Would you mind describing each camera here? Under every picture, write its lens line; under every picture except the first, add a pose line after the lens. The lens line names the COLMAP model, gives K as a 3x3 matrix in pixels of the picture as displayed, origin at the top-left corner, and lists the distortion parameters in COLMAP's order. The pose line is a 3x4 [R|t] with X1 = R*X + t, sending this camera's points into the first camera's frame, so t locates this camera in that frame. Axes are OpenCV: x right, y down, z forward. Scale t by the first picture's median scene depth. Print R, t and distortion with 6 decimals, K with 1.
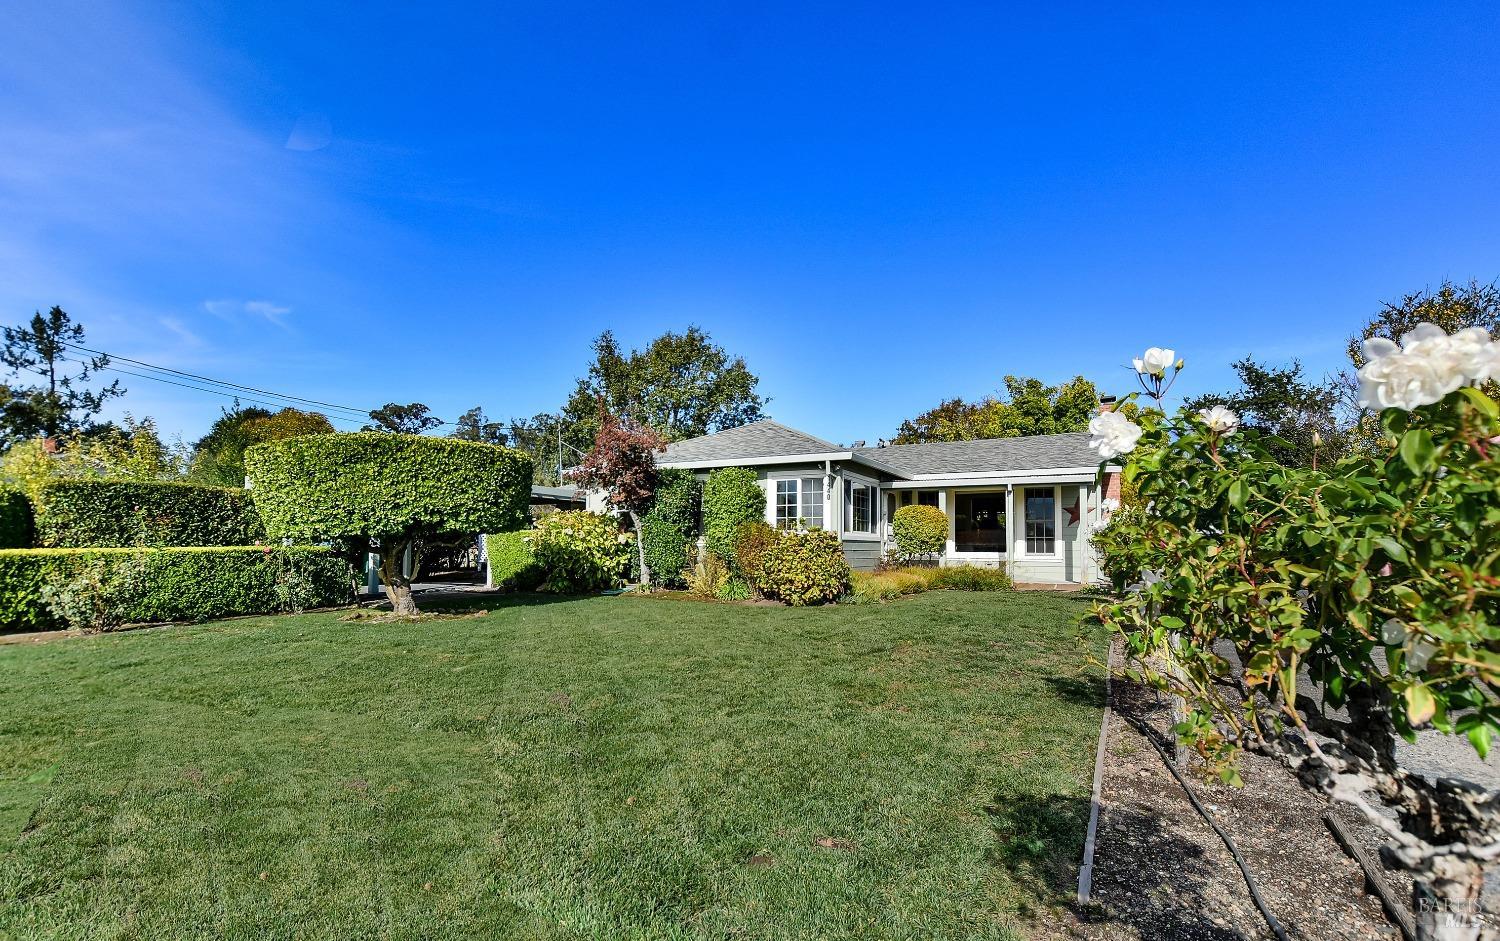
lens RADIAL K [[700.2, 0, 750.5], [0, 700.2, 508.1], [0, 0, 1]] dist [-0.016243, 0.000083]
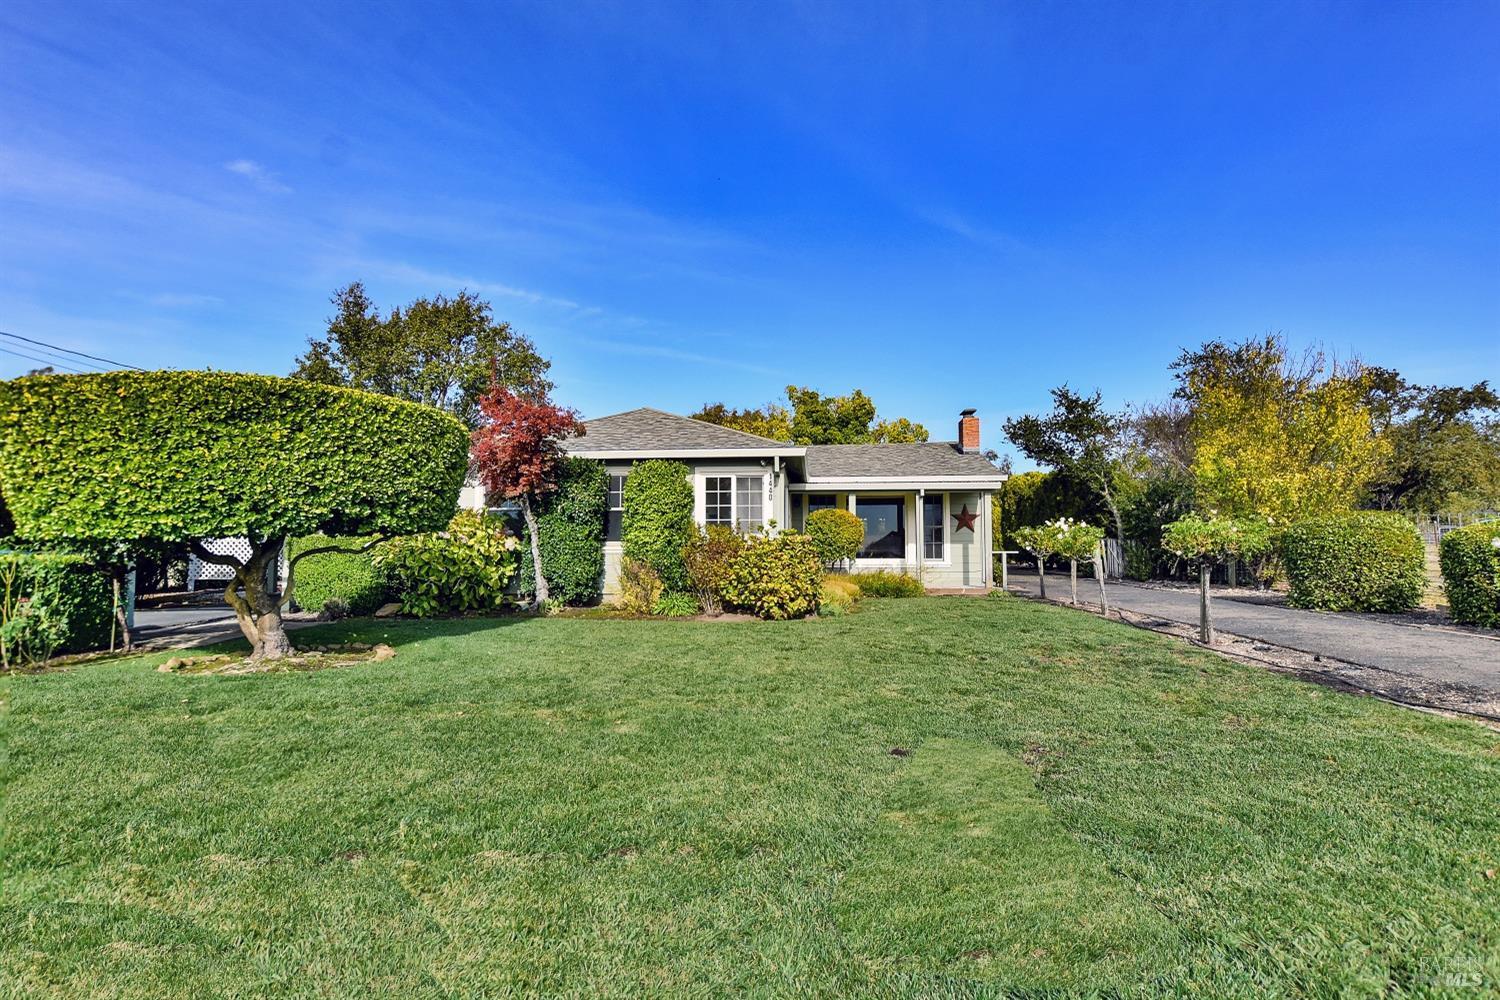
lens RADIAL K [[740.1, 0, 750.0], [0, 740.1, 500.0], [0, 0, 1]] dist [0.000168, 0.000101]
pose [[0.915907, 0.024043, 0.400669, -0.279687], [-0.015199, 0.999566, -0.025236, 0.011496], [-0.401102, 0.017024, 0.915875, 0.136310]]
